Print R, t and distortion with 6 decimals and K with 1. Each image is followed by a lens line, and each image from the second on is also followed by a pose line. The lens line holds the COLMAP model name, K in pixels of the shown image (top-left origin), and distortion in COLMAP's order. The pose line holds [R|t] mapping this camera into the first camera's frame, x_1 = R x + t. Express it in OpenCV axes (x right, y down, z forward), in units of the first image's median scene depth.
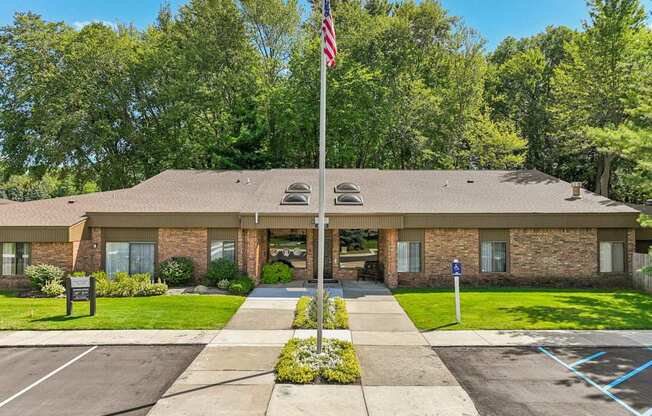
lens RADIAL K [[489.6, 0, 324.8], [0, 489.6, 208.7], [0, 0, 1]] dist [-0.001593, 0.011015]
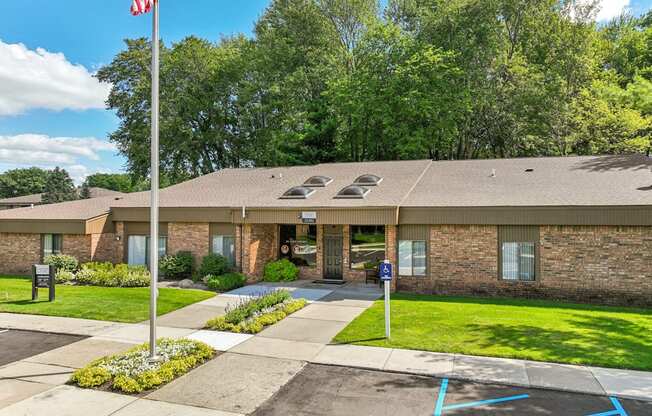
lens RADIAL K [[489.6, 0, 325.4], [0, 489.6, 206.5], [0, 0, 1]] dist [-0.001593, 0.011015]
pose [[0.940471, -0.005021, -0.339837, 0.325416], [0.002002, 0.999955, -0.009236, 0.016502], [0.339868, 0.008006, 0.940439, 0.144856]]
